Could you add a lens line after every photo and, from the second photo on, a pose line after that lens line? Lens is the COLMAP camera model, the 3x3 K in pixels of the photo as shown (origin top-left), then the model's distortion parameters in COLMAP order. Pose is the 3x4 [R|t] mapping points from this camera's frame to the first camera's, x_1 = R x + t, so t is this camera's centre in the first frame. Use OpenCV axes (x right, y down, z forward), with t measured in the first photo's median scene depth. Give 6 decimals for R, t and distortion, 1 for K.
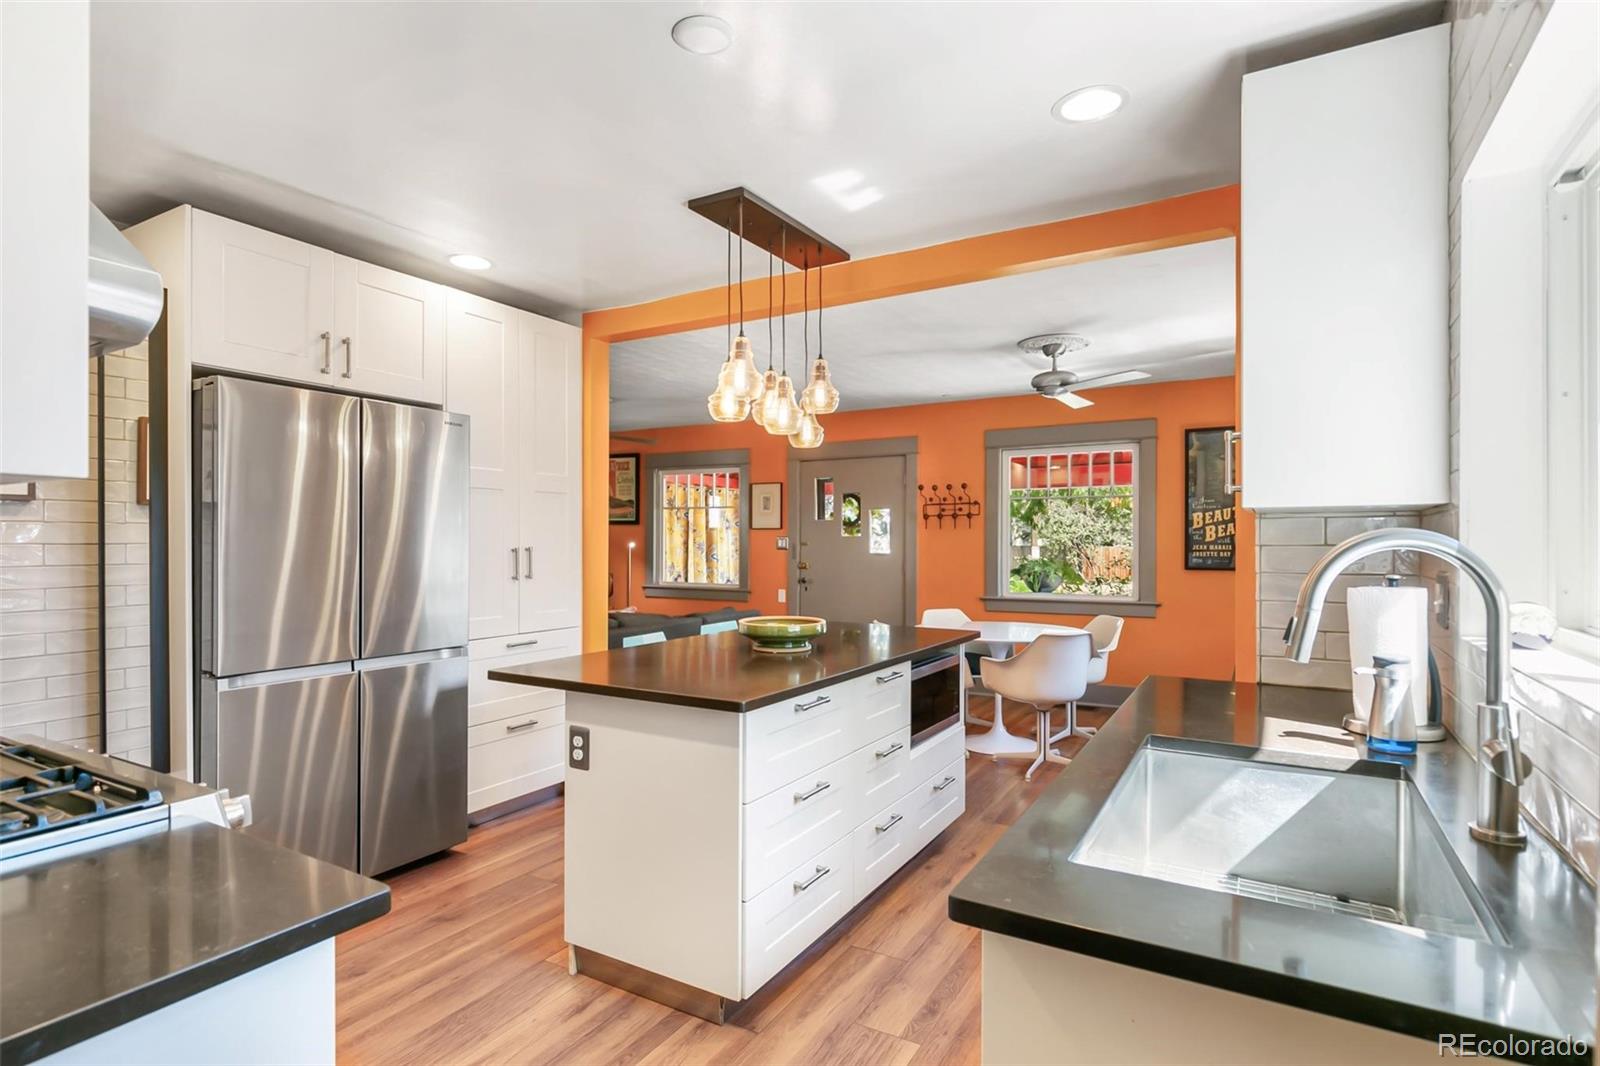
lens RADIAL K [[793.6, 0, 791.6], [0, 793.6, 542.7], [0, 0, 1]] dist [0.028286, -0.000284]
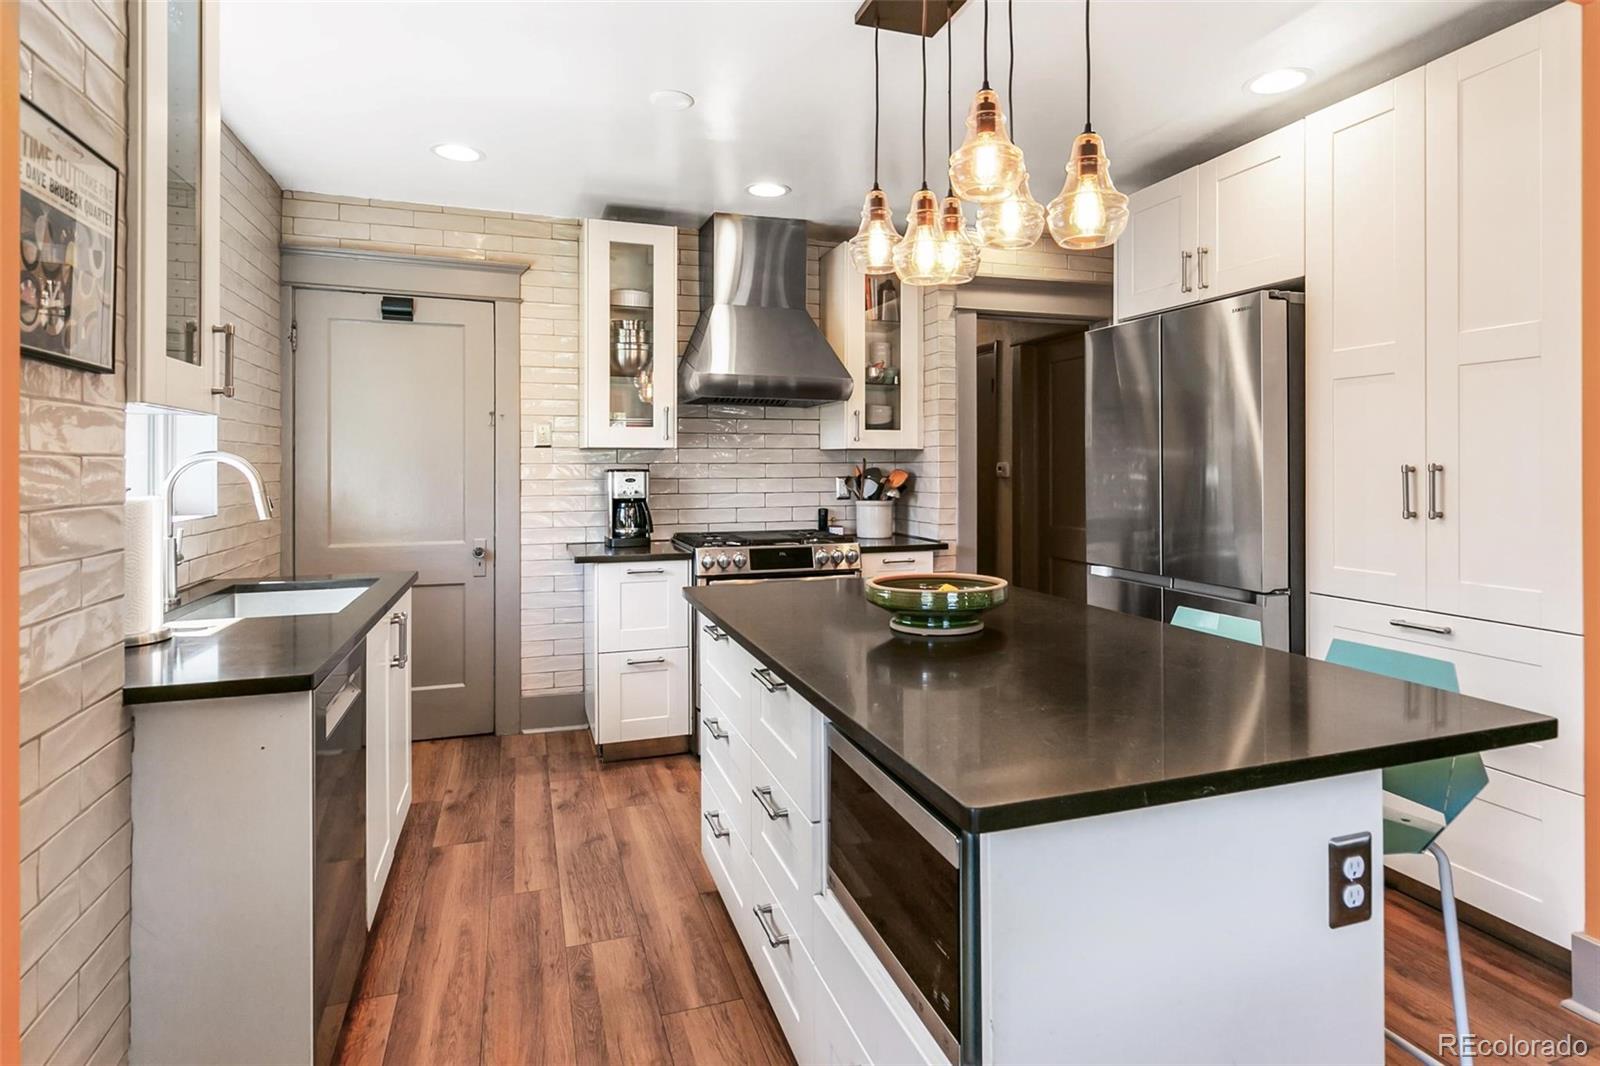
lens RADIAL K [[863.4, 0, 849.7], [0, 863.4, 455.2], [0, 0, 1]] dist [-0.018937, 0.000124]
pose [[-0.612808, -0.007212, -0.790199, 0.248820], [0.003638, 0.999922, -0.011947, 0.002265], [0.790224, -0.010196, -0.612734, 0.603151]]
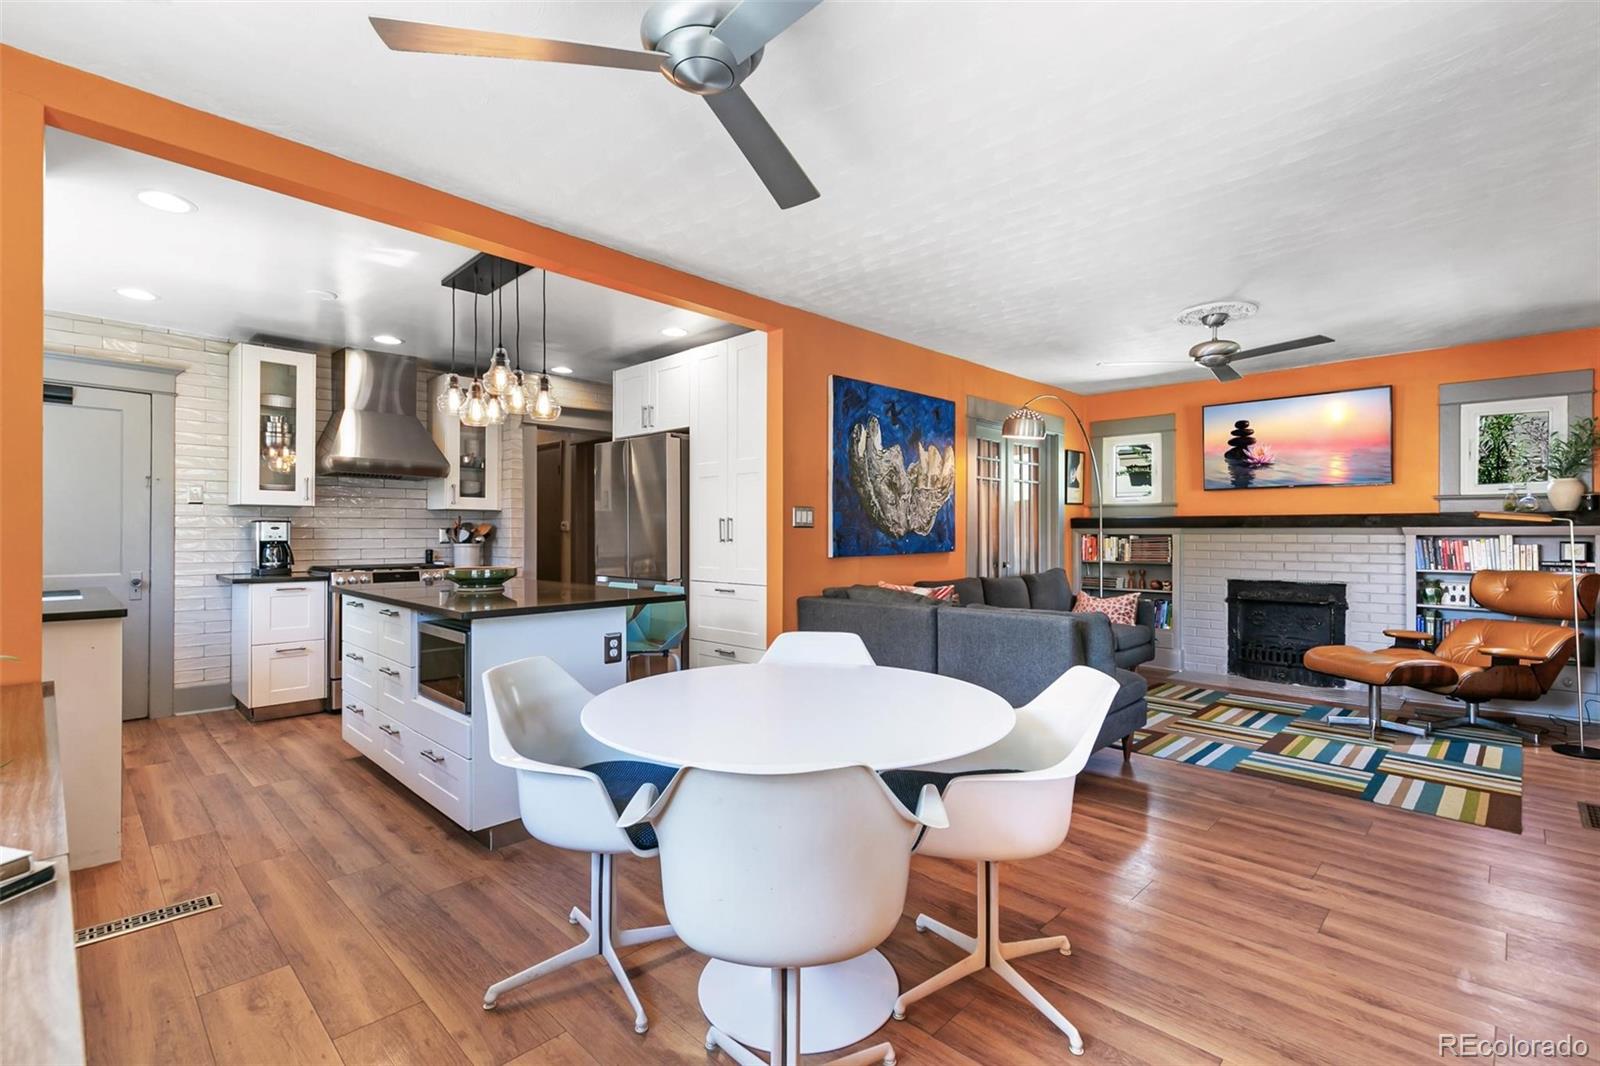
lens RADIAL K [[746.3, 0, 822.8], [0, 746.3, 532.4], [0, 0, 1]] dist [0.003422, -0.001063]
pose [[-0.218997, -0.002043, -0.975723, 0.467295], [-0.000435, 0.999998, -0.001996, 0.017132], [0.975725, -0.000013, -0.218997, 0.802536]]
